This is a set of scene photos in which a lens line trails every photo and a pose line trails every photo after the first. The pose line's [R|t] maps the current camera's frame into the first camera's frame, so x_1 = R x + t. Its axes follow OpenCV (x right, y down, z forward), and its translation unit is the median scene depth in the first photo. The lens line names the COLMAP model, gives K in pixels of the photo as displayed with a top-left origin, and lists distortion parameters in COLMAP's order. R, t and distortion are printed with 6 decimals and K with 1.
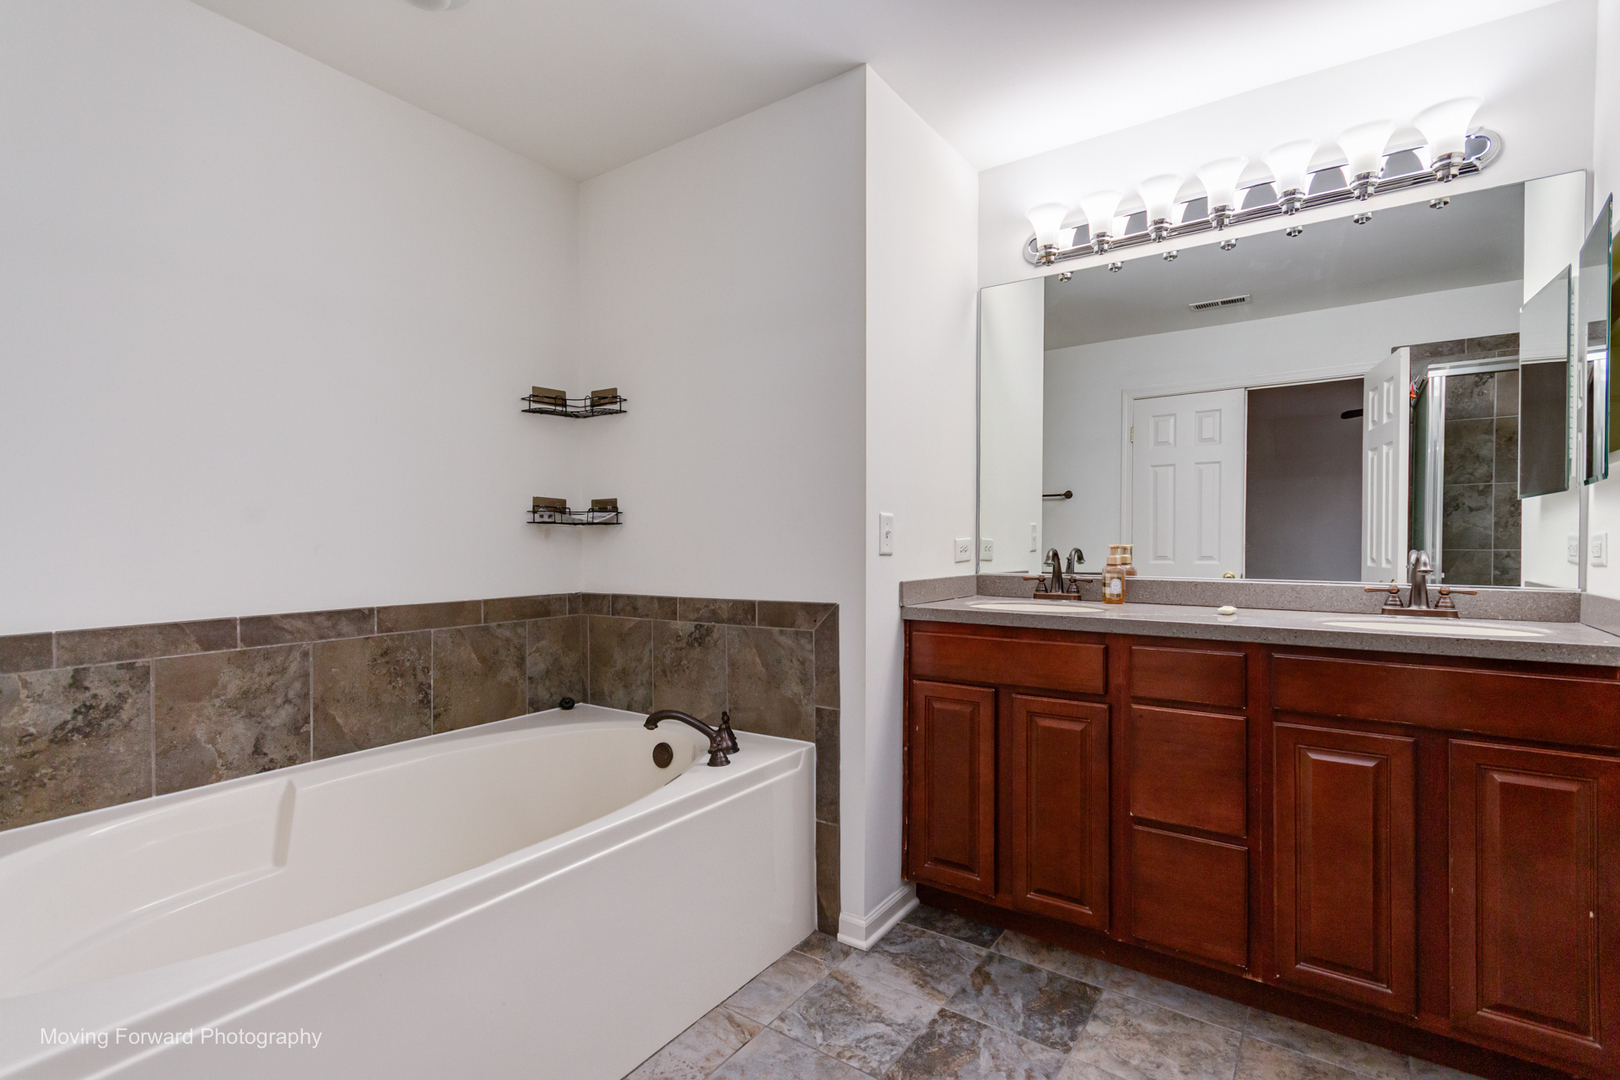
lens RADIAL K [[750.4, 0, 809.9], [0, 750.4, 548.1], [0, 0, 1]] dist [0.003977, 0.000966]
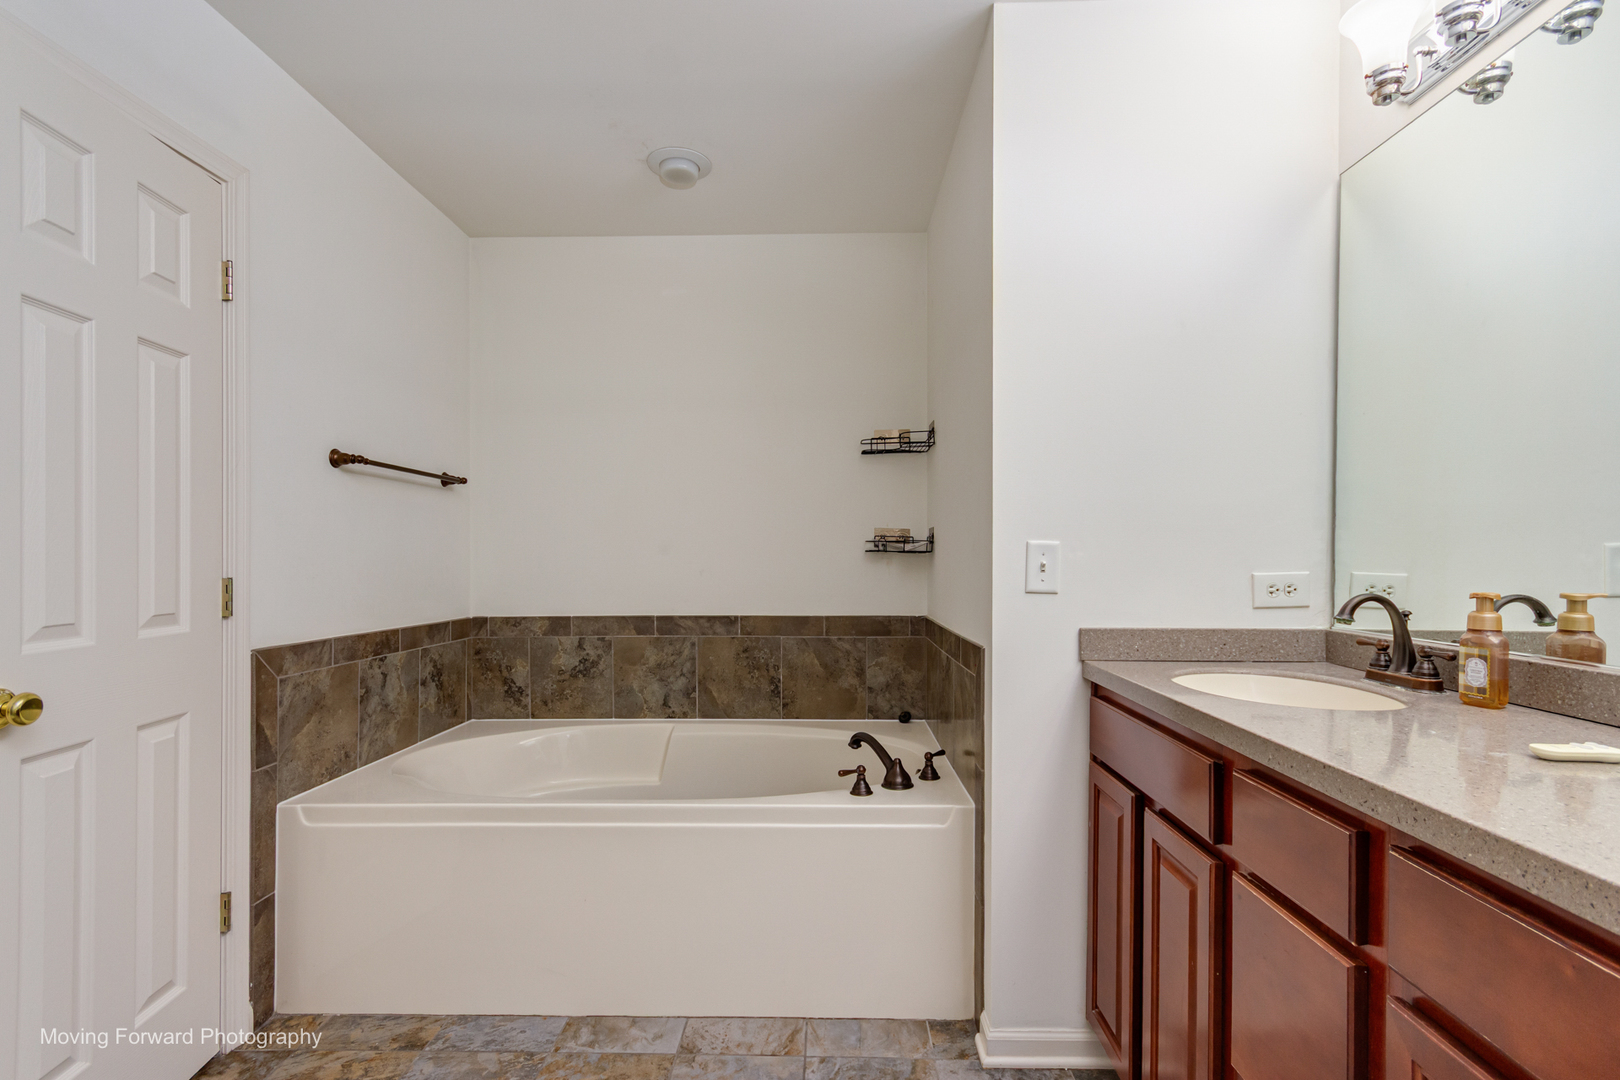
lens RADIAL K [[750.4, 0, 809.9], [0, 750.4, 548.1], [0, 0, 1]] dist [0.003977, 0.000966]
pose [[0.558260, -0.007549, -0.829631, 0.650657], [-0.011651, 0.999789, -0.016937, -0.023704], [0.829584, 0.019121, 0.558054, 0.354214]]
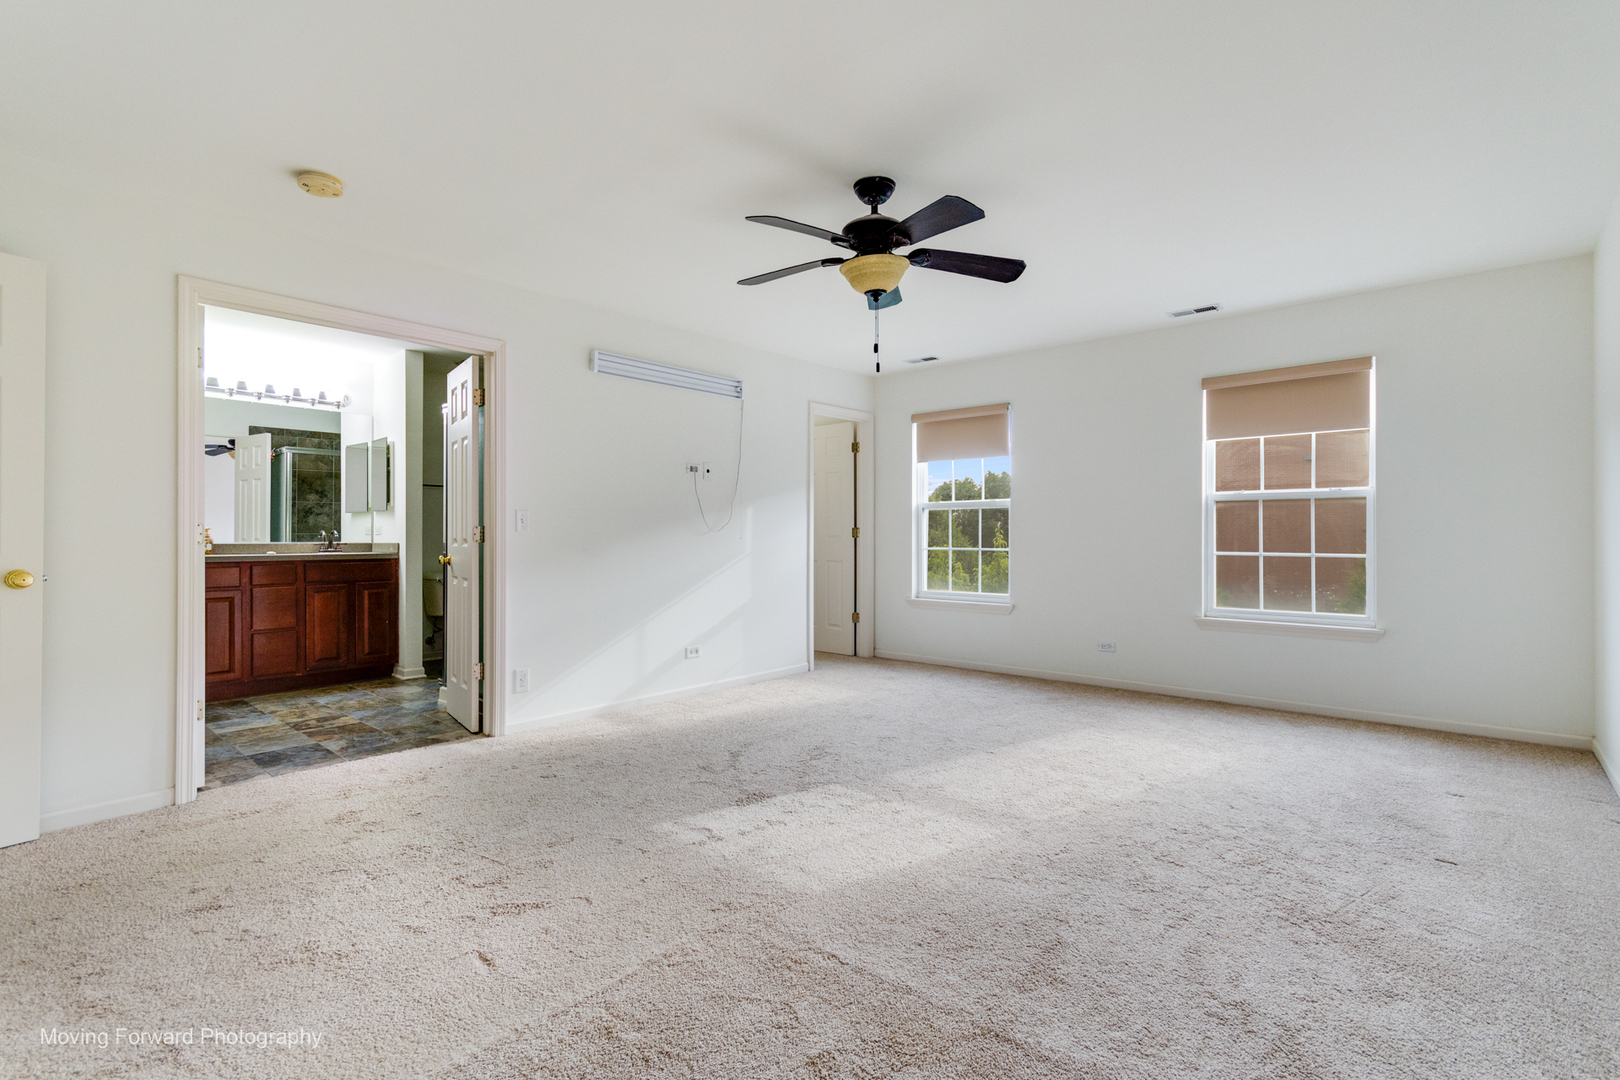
lens RADIAL K [[750.4, 0, 809.9], [0, 750.4, 548.1], [0, 0, 1]] dist [0.003977, 0.000966]
pose [[0.119503, -0.000605, 0.992834, -2.127842], [0.007344, 0.999973, -0.000274, 0.094638], [-0.992807, 0.007324, 0.119504, -1.364164]]
